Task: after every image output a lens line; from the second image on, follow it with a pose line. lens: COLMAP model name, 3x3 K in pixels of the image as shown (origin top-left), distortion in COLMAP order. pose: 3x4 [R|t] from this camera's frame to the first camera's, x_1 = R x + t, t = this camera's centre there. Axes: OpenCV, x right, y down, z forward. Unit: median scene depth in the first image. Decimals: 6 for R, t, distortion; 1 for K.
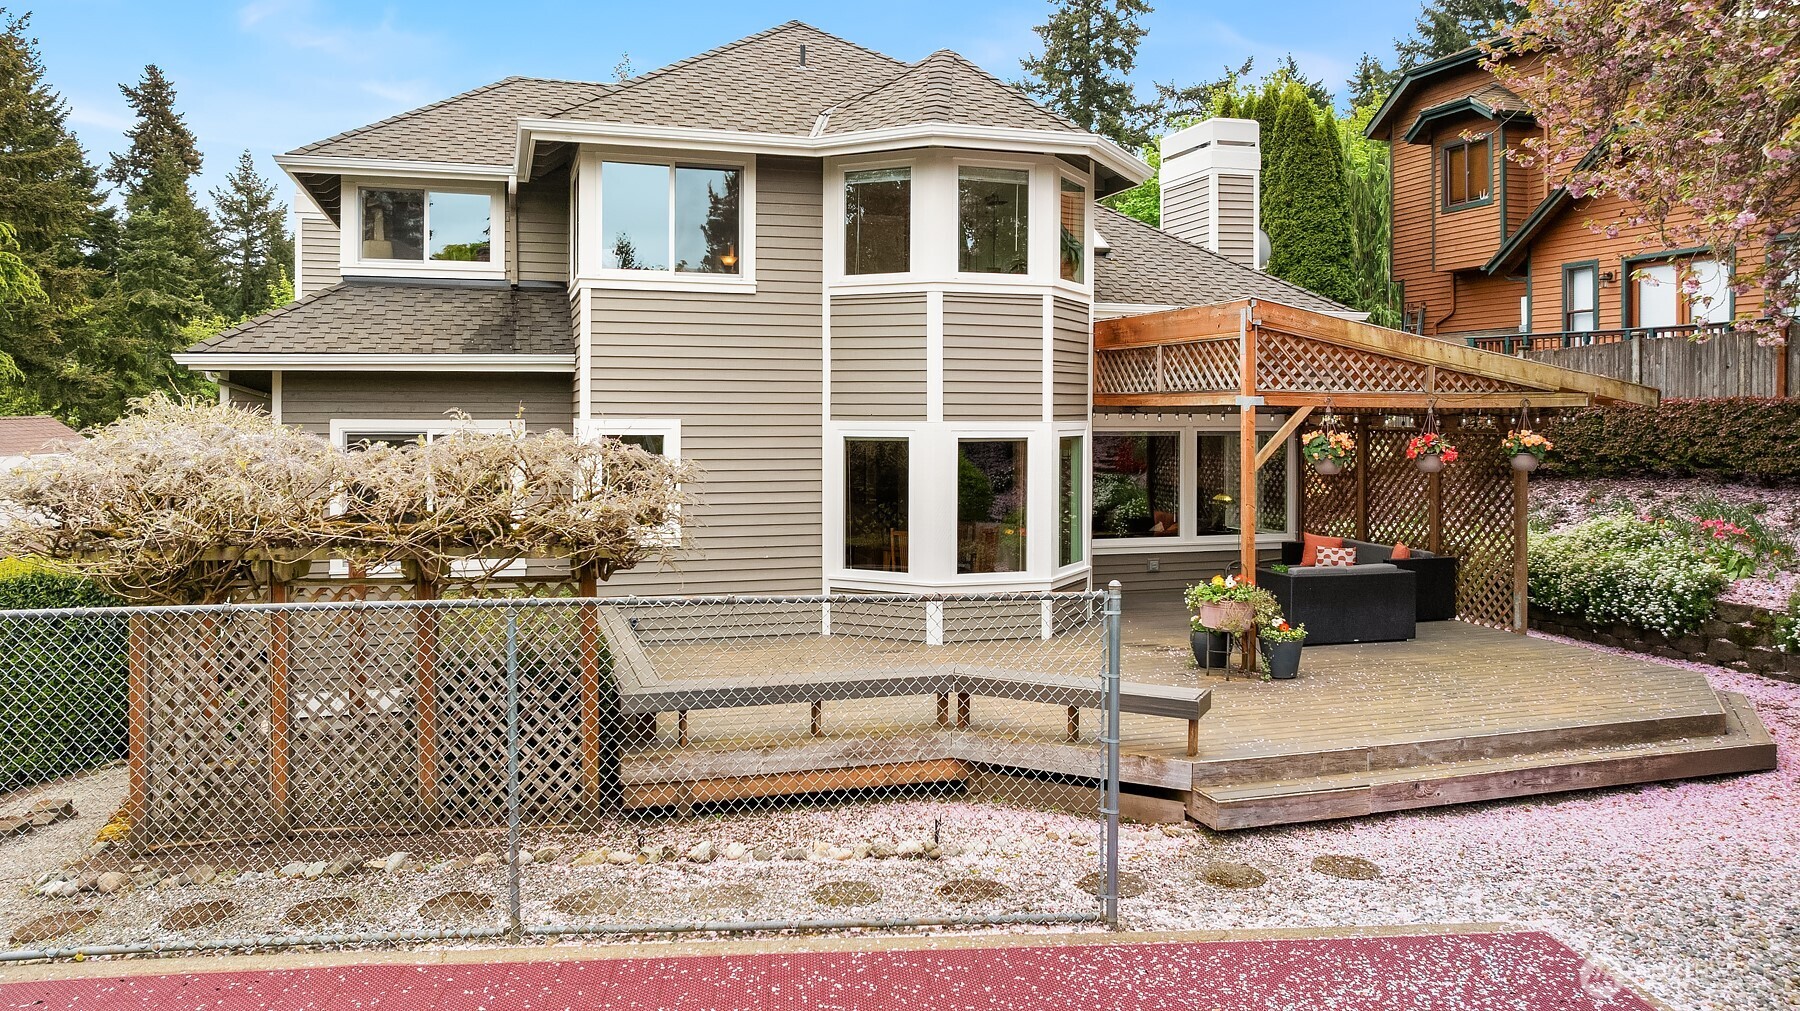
lens RADIAL K [[1292.6, 0, 906.1], [0, 1292.6, 405.9], [0, 0, 1]] dist [-0.025559, -0.002099]
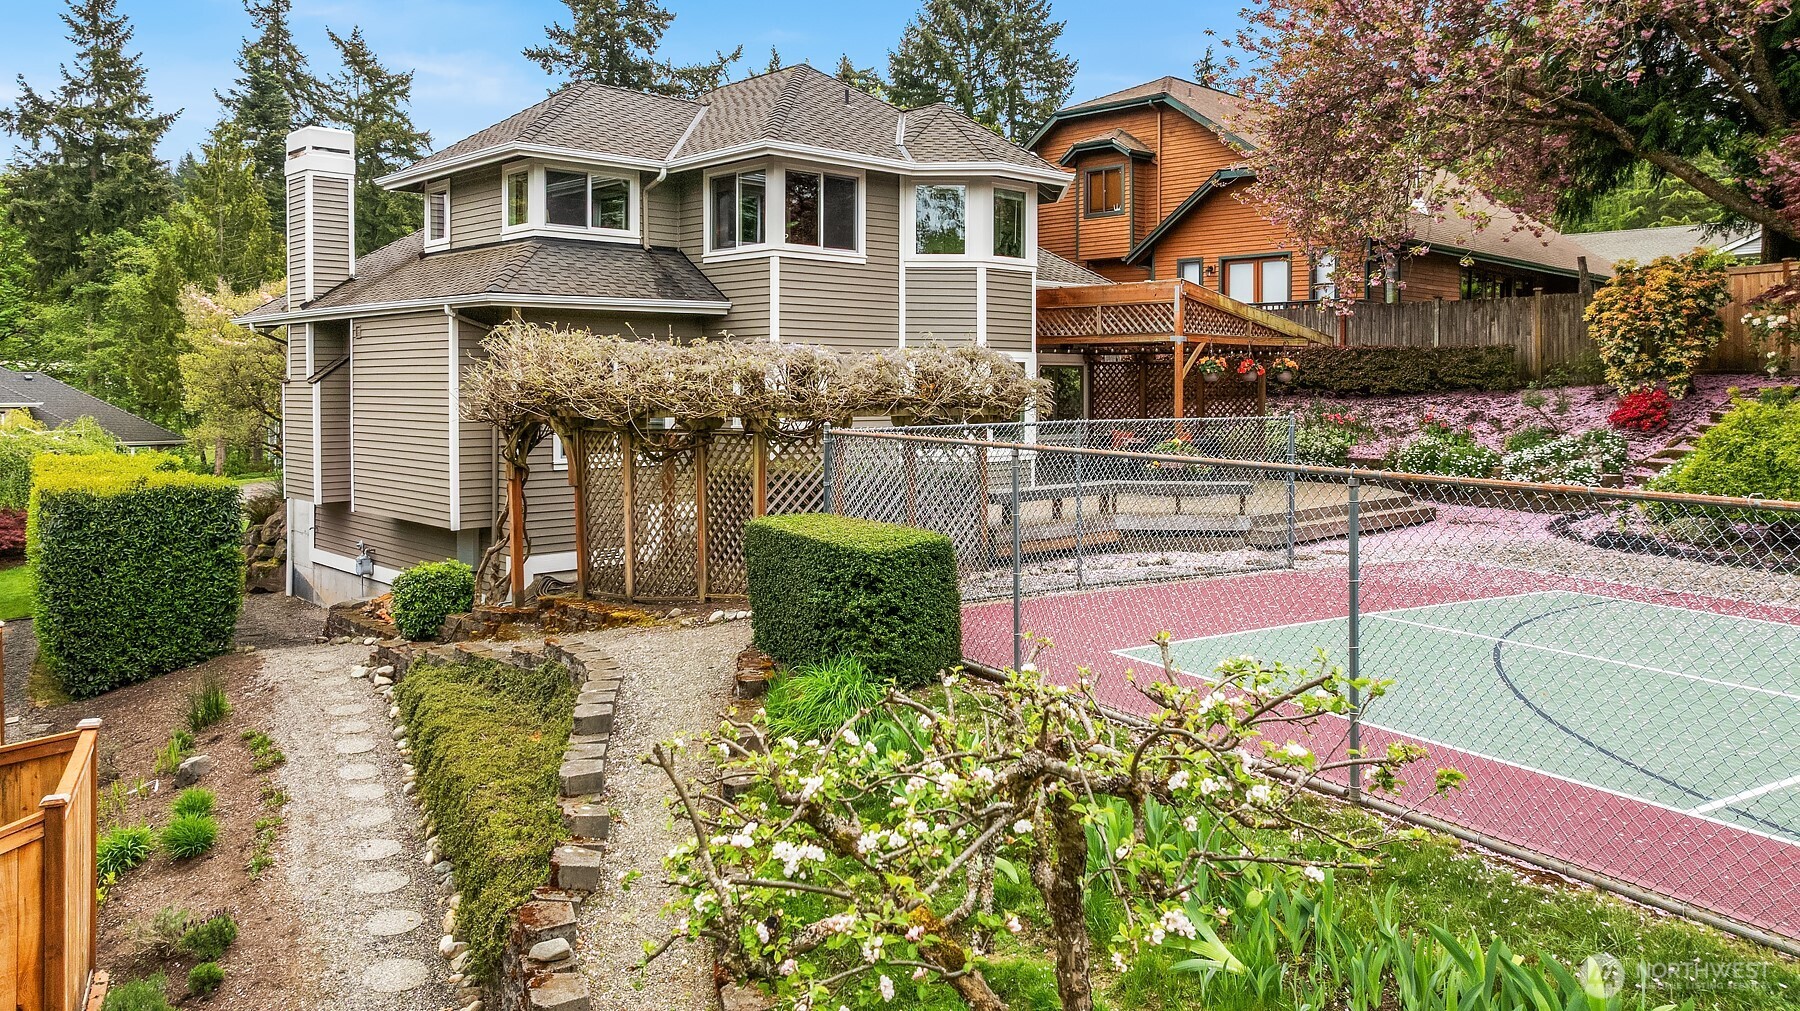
lens RADIAL K [[1299.5, 0, 905.3], [0, 1299.5, 384.9], [0, 0, 1]] dist [-0.011580, -0.006057]
pose [[0.898849, -0.001089, 0.438257, -0.720678], [-0.002845, 0.999961, 0.008319, 0.038948], [-0.438249, -0.008725, 0.898811, -0.357191]]
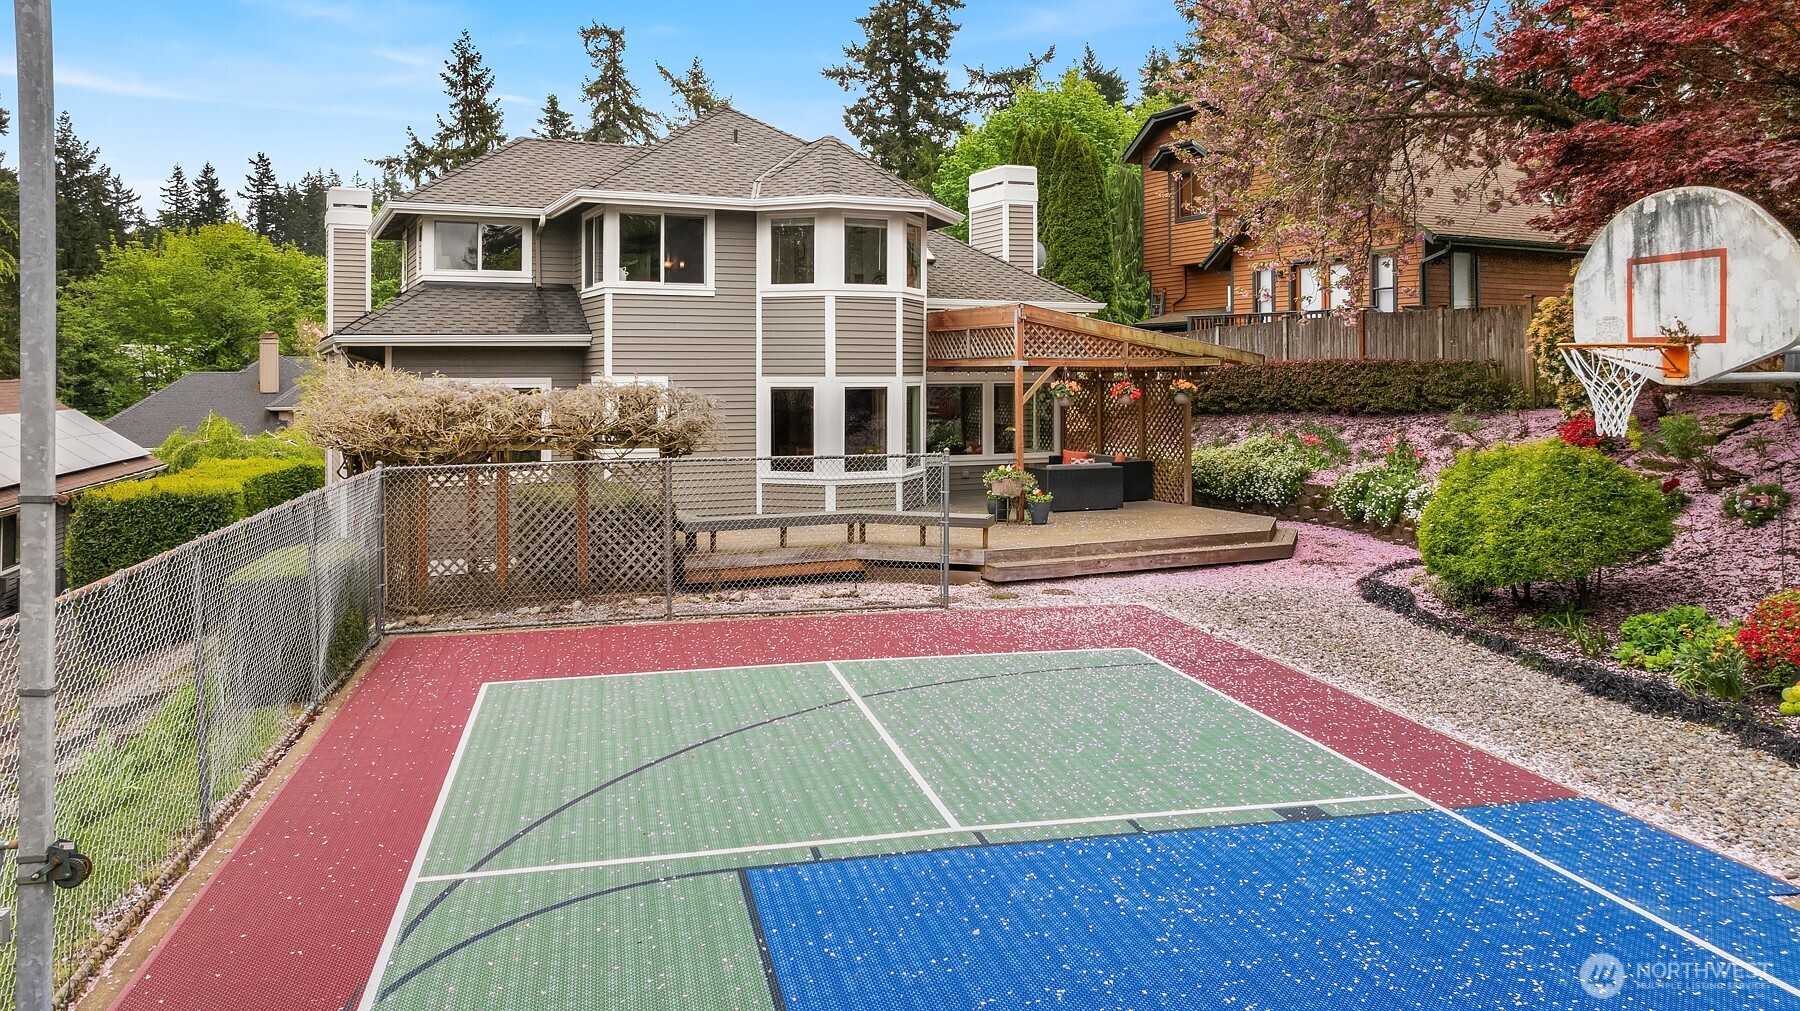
lens RADIAL K [[1306.3, 0, 908.5], [0, 1306.3, 347.0], [0, 0, 1]] dist [-0.022133, -0.001396]
pose [[0.989536, -0.002831, 0.144255, -0.111043], [0.005059, 0.999873, -0.015081, 0.000011], [-0.144194, 0.015652, 0.989426, -0.594272]]
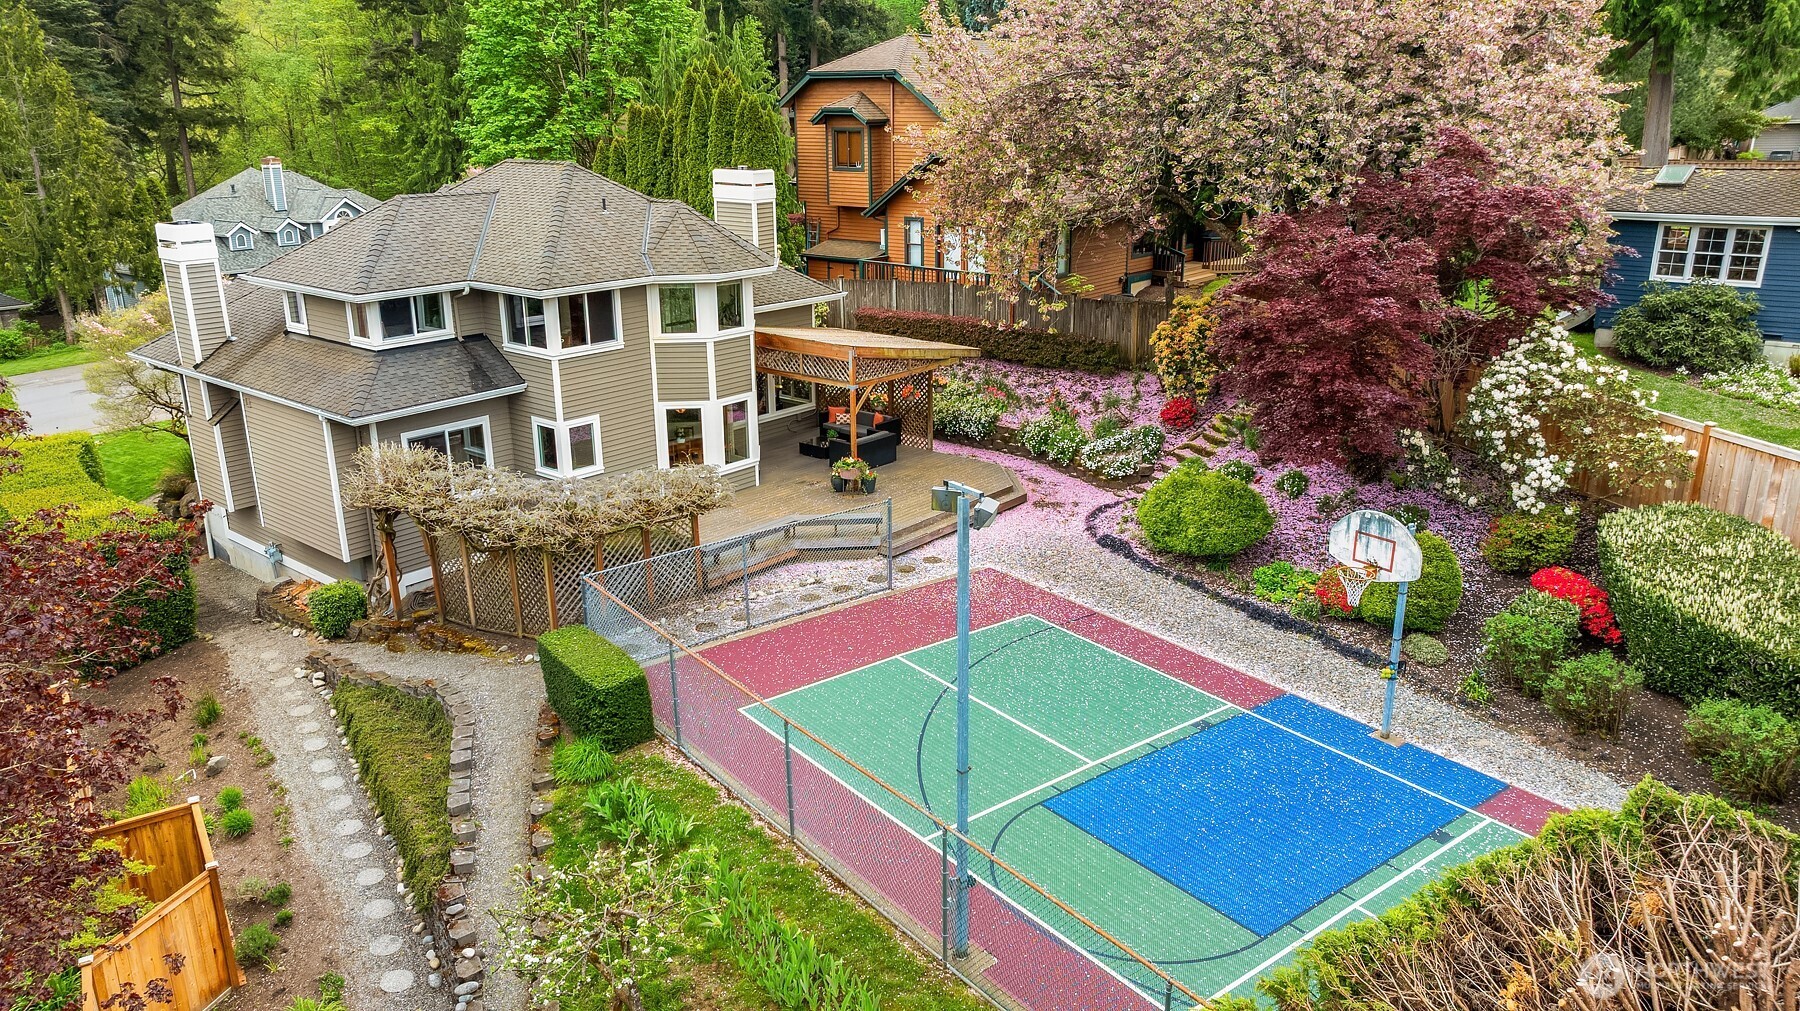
lens RADIAL K [[1270.5, 0, 909.8], [0, 1270.5, 492.1], [0, 0, 1]] dist [-0.018085, -0.000800]
pose [[0.837826, -0.166225, 0.520016, -0.816141], [0.002212, 0.953546, 0.301240, -0.471371], [-0.545933, -0.251237, 0.799273, -0.916448]]
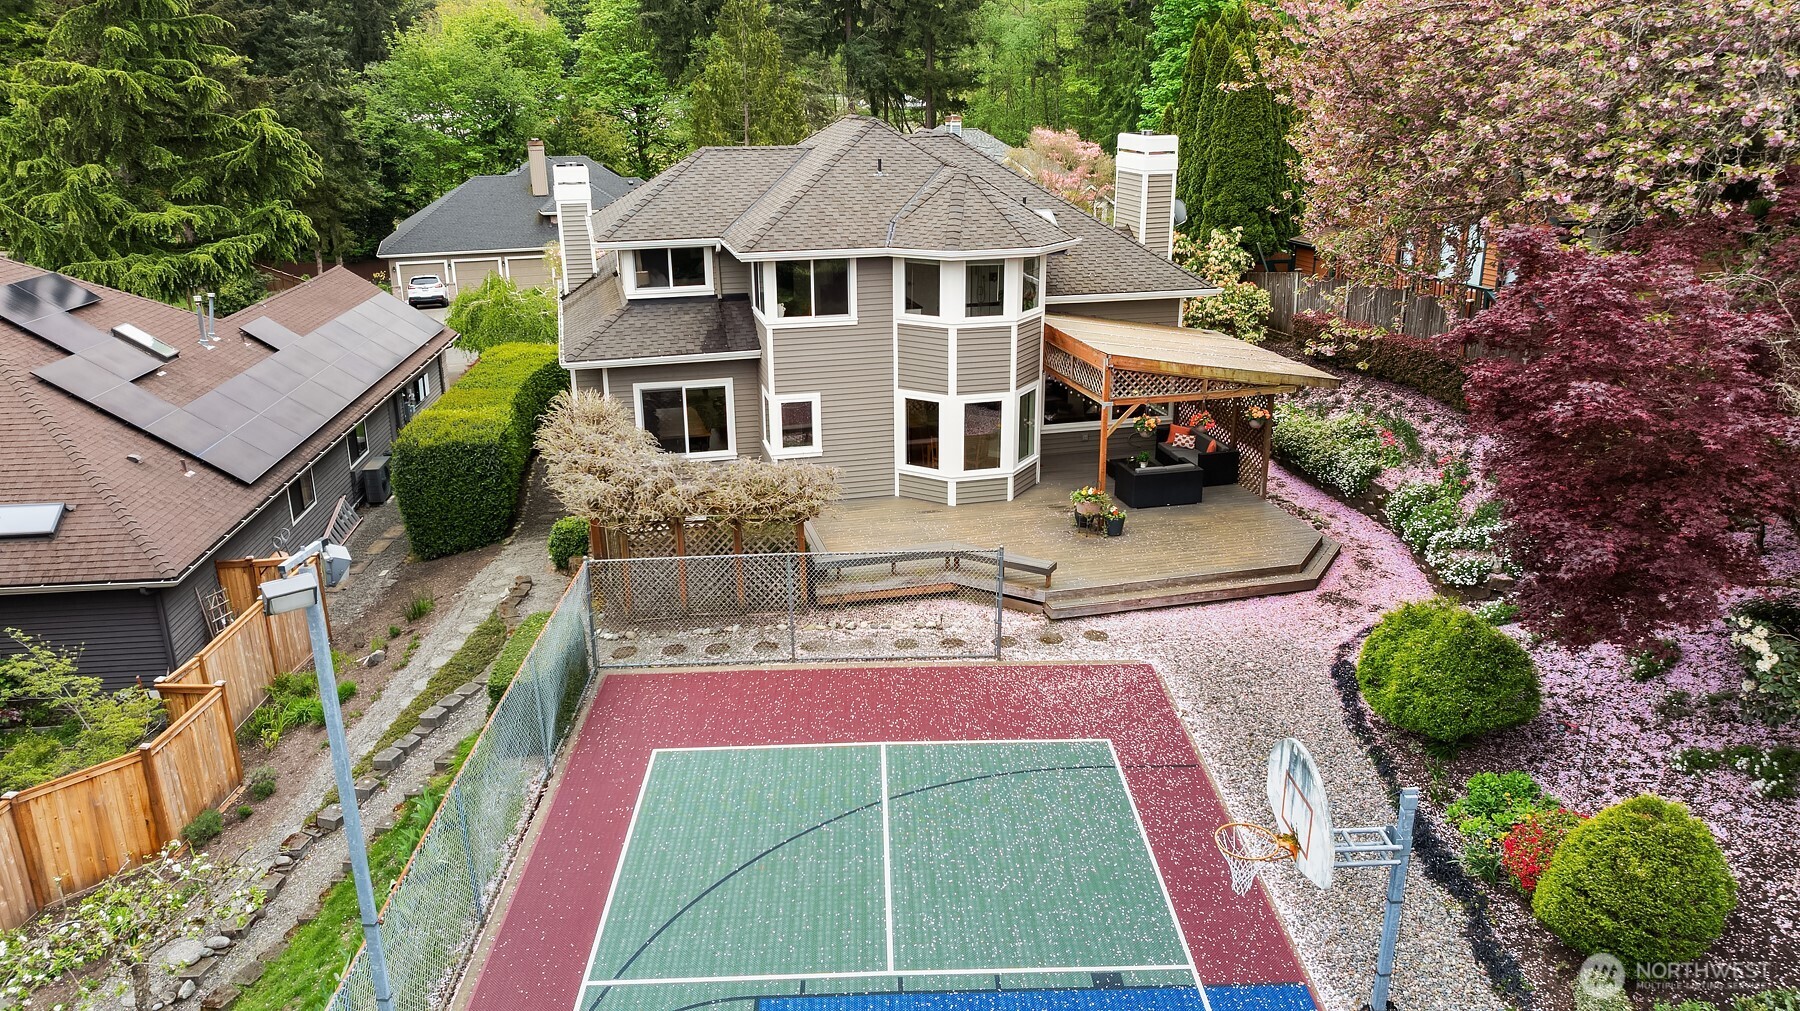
lens RADIAL K [[1270.5, 0, 909.8], [0, 1270.5, 492.1], [0, 0, 1]] dist [-0.018085, -0.000800]
pose [[0.998762, 0.008045, -0.049085, 0.050738], [0.008077, 0.947509, 0.319628, -0.439271], [0.049080, -0.319629, 0.946271, -0.807012]]
